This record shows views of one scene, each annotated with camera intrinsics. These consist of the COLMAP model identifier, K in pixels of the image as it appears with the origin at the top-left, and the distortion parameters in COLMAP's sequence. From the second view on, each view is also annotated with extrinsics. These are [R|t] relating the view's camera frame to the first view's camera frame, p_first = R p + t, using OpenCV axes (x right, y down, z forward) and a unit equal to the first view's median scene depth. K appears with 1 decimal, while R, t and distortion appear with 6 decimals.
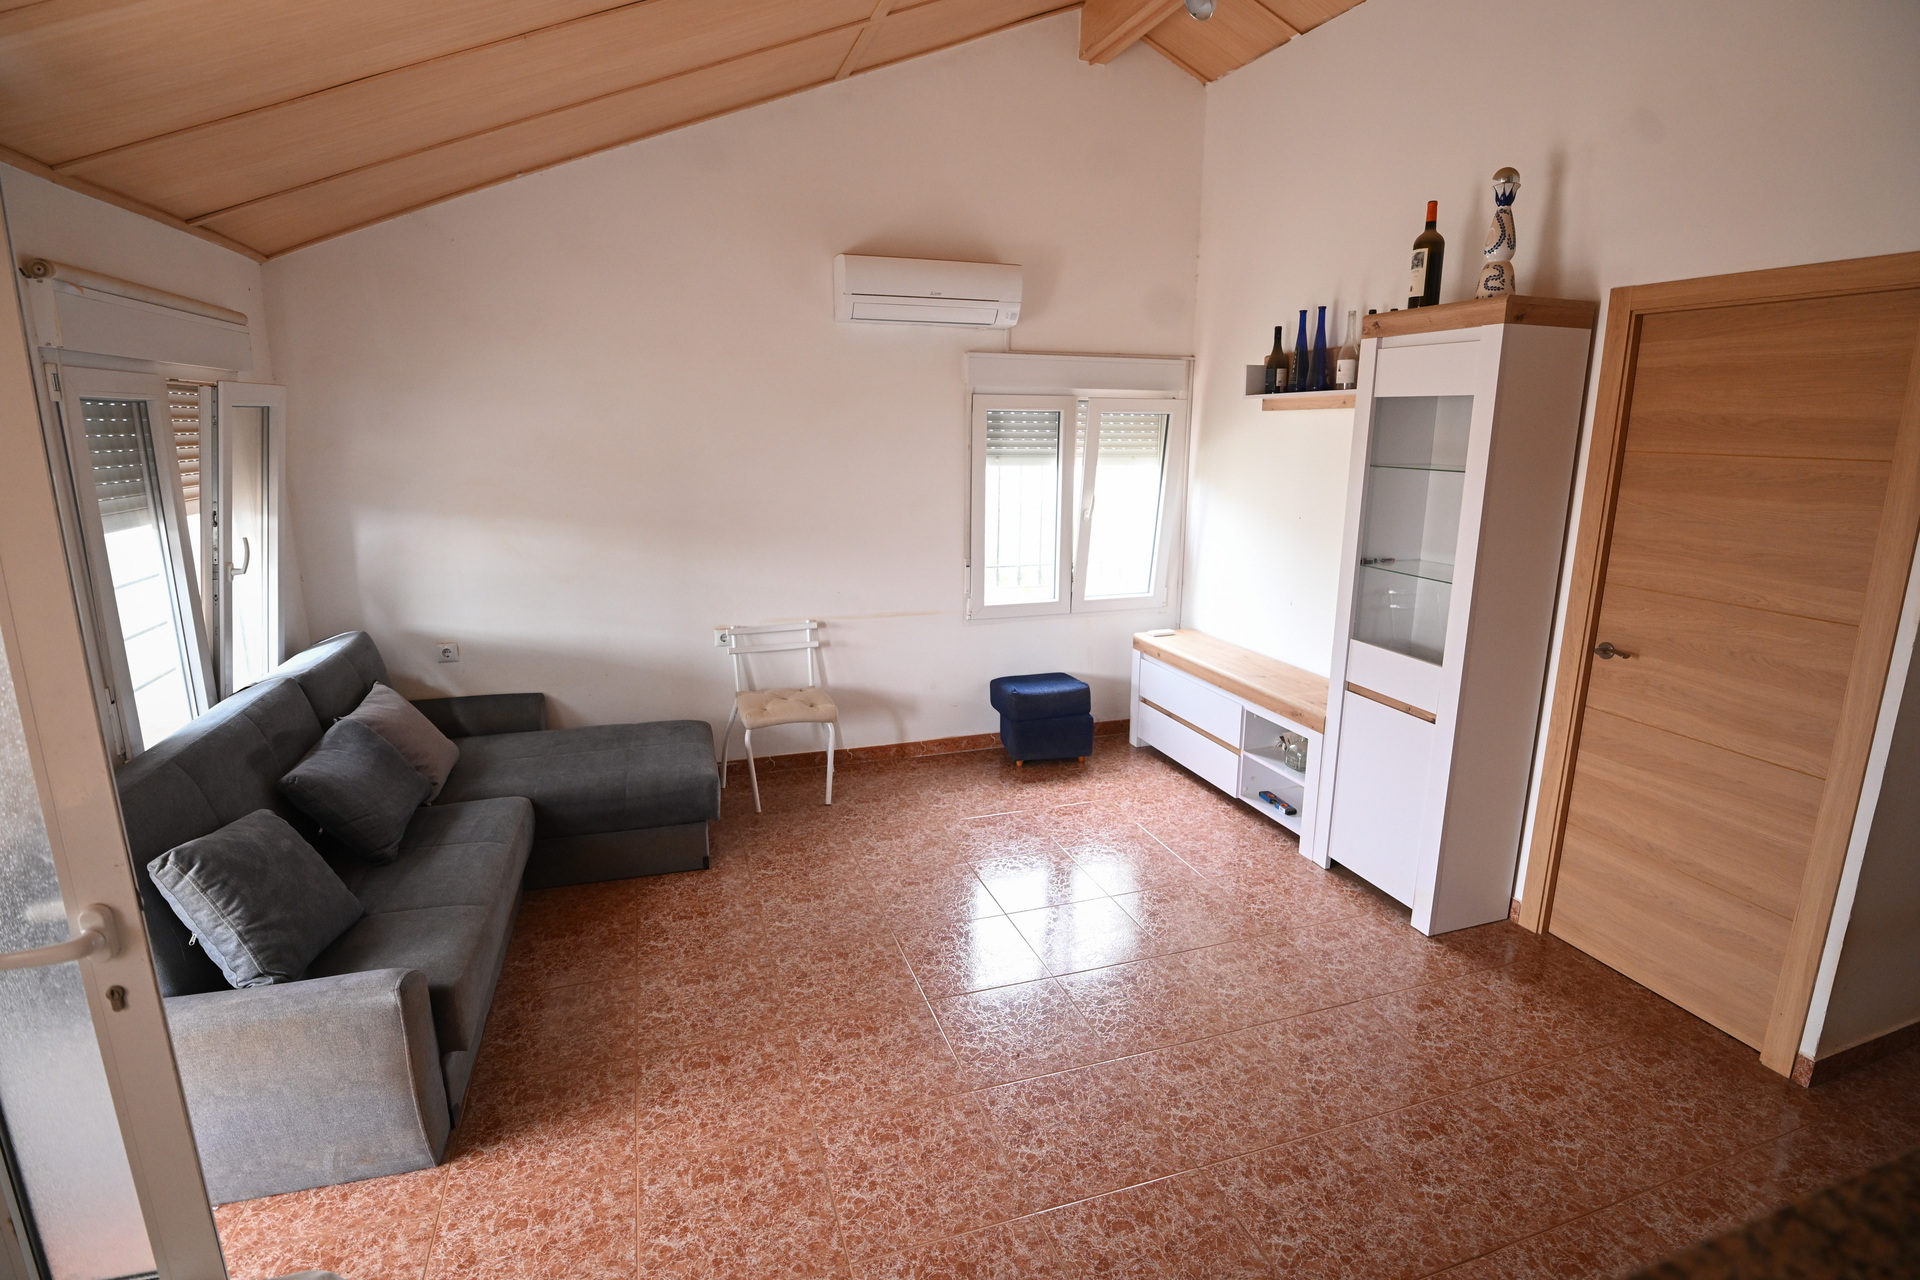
lens RADIAL K [[931.8, 0, 983.6], [0, 931.8, 632.9], [0, 0, 1]] dist [-0.027124, -0.003045]
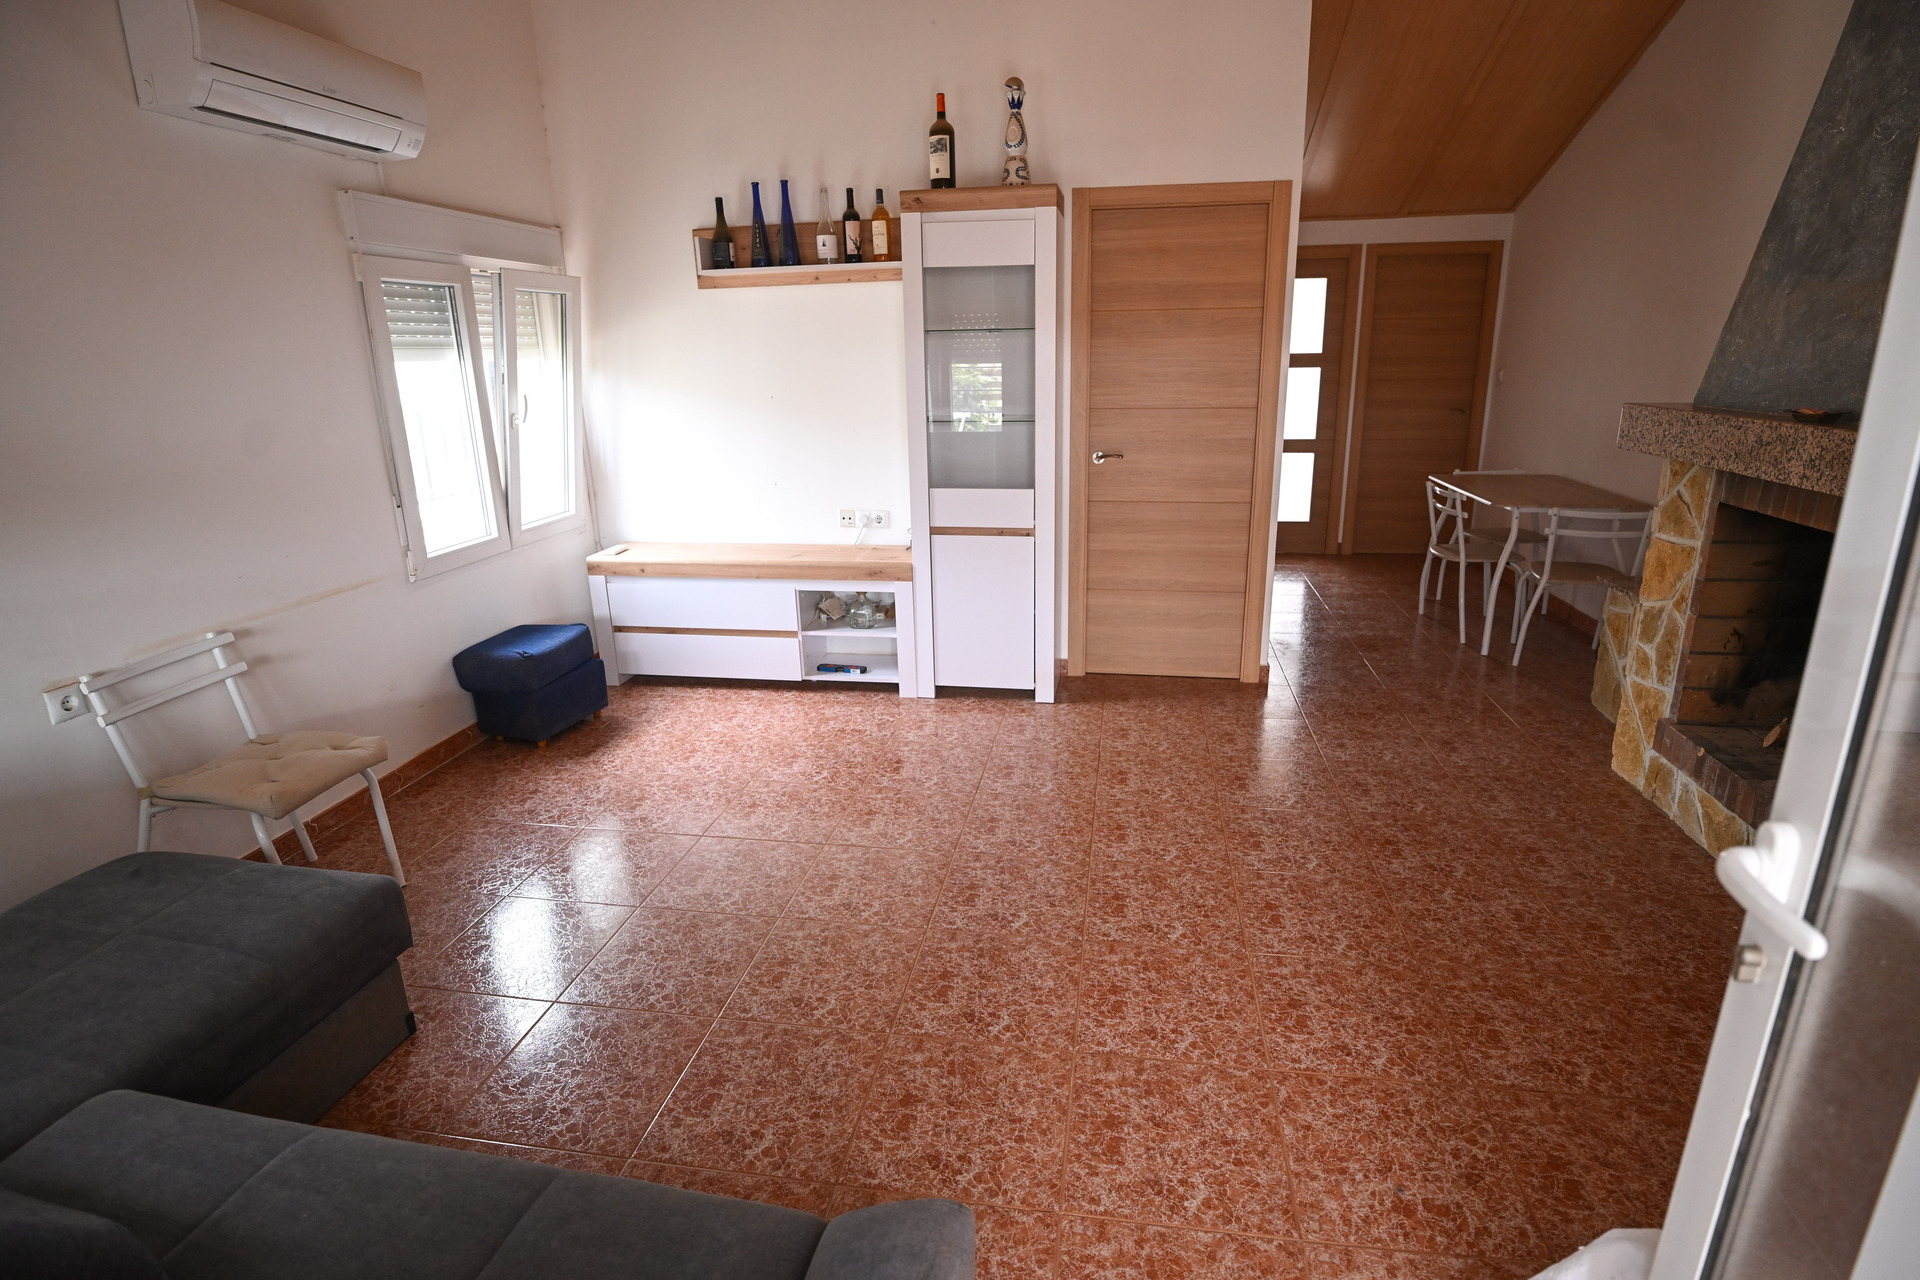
lens RADIAL K [[931.8, 0, 987.9], [0, 931.8, 620.1], [0, 0, 1]] dist [-0.027124, -0.003045]
pose [[0.480461, -0.260541, 0.837422, -0.586183], [0.210880, 0.961160, 0.178049, -0.027477], [-0.851286, 0.091050, 0.516743, 0.389459]]
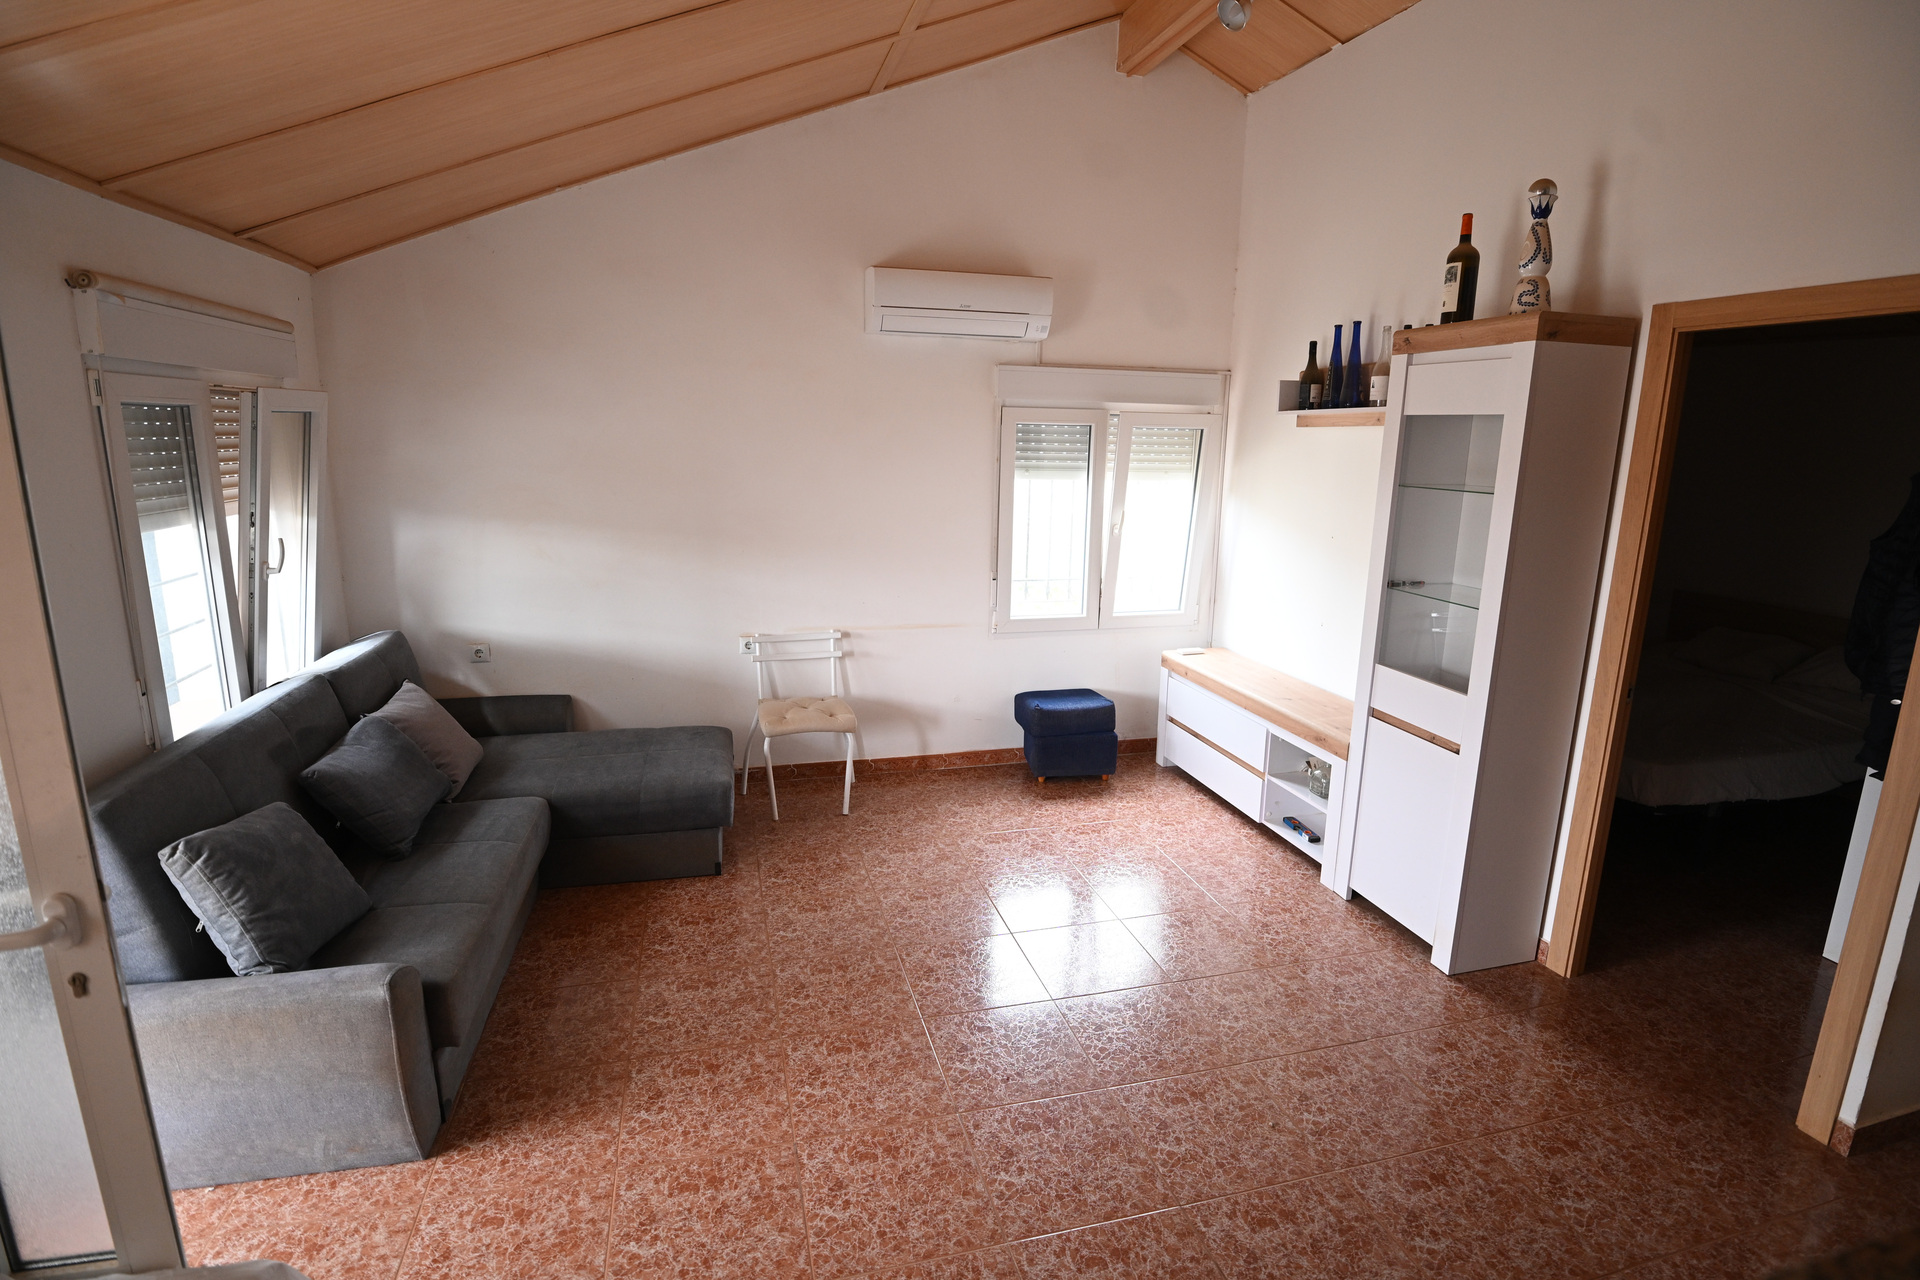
lens RADIAL K [[931.8, 0, 981.7], [0, 931.8, 635.0], [0, 0, 1]] dist [-0.027124, -0.003045]
pose [[0.997969, 0.024722, -0.058709, 0.042756], [-0.025261, 0.999645, -0.008454, -0.004952], [0.058479, 0.009920, 0.998239, 0.008827]]
